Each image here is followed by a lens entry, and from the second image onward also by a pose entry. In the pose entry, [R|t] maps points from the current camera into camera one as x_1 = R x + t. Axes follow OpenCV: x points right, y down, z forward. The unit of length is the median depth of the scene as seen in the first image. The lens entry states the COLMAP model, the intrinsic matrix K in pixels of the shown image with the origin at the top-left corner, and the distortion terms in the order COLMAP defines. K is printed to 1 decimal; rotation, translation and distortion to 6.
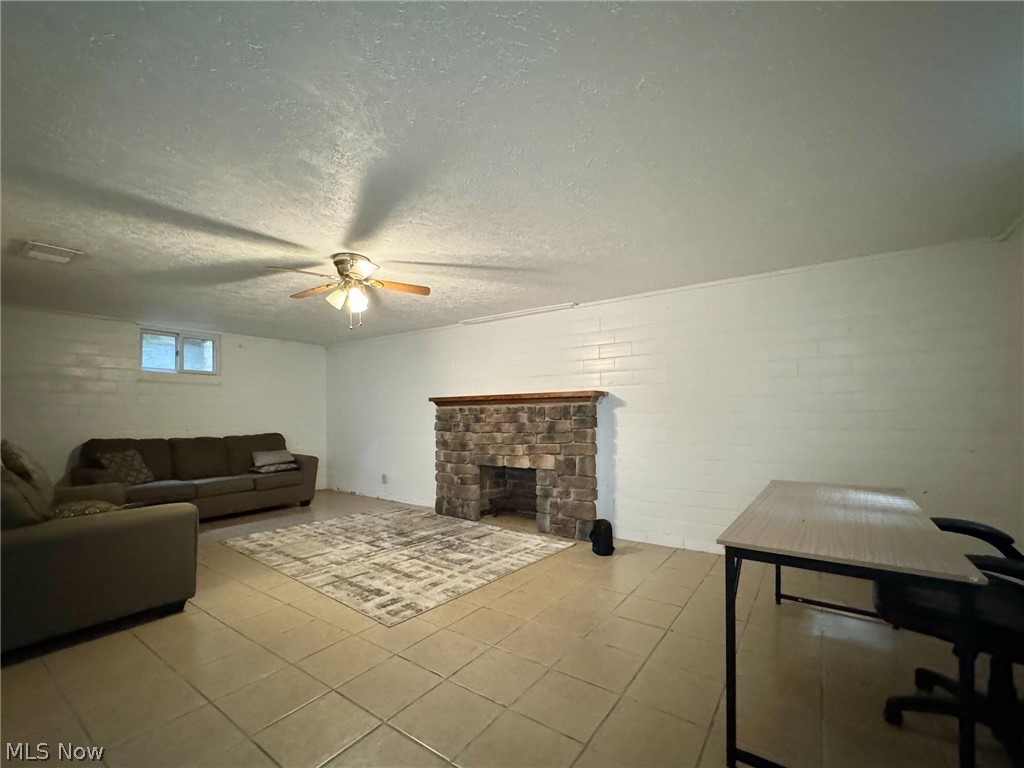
lens RADIAL K [[434.2, 0, 507.7], [0, 434.2, 391.4], [0, 0, 1]] dist [-0.005092, -0.000838]
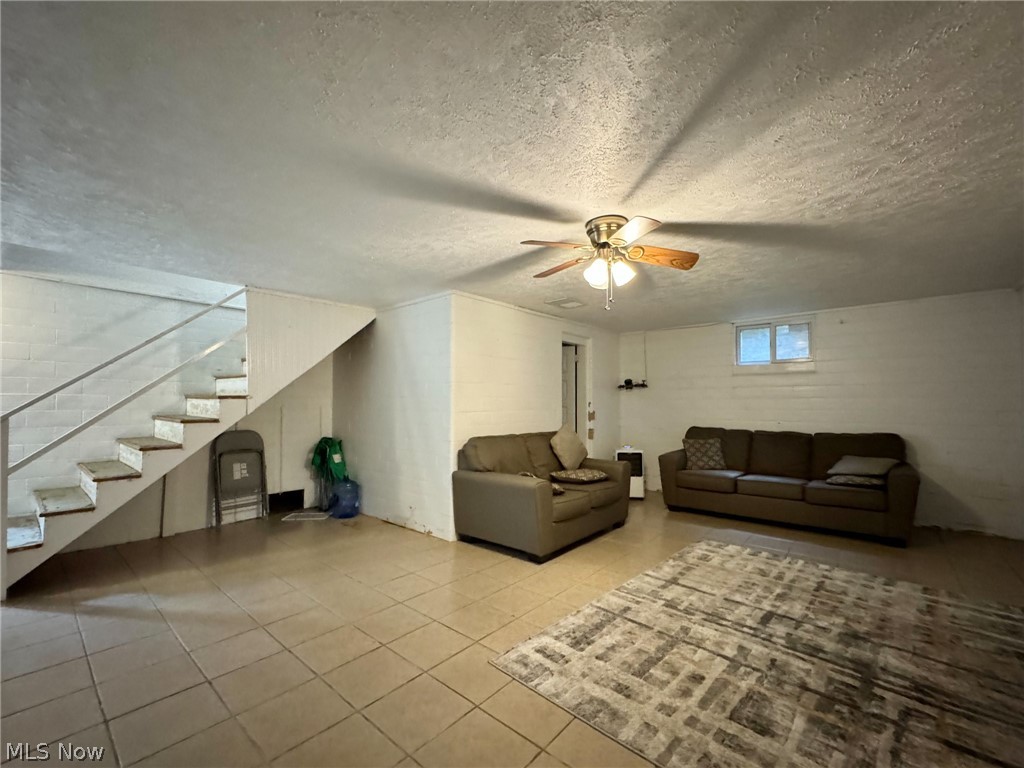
lens RADIAL K [[434.2, 0, 505.8], [0, 434.2, 377.9], [0, 0, 1]] dist [-0.005092, -0.000838]
pose [[-0.103023, -0.052695, -0.993282, 0.380924], [0.058012, 0.996578, -0.058887, 0.016817], [0.992986, -0.063689, -0.099613, 0.708278]]
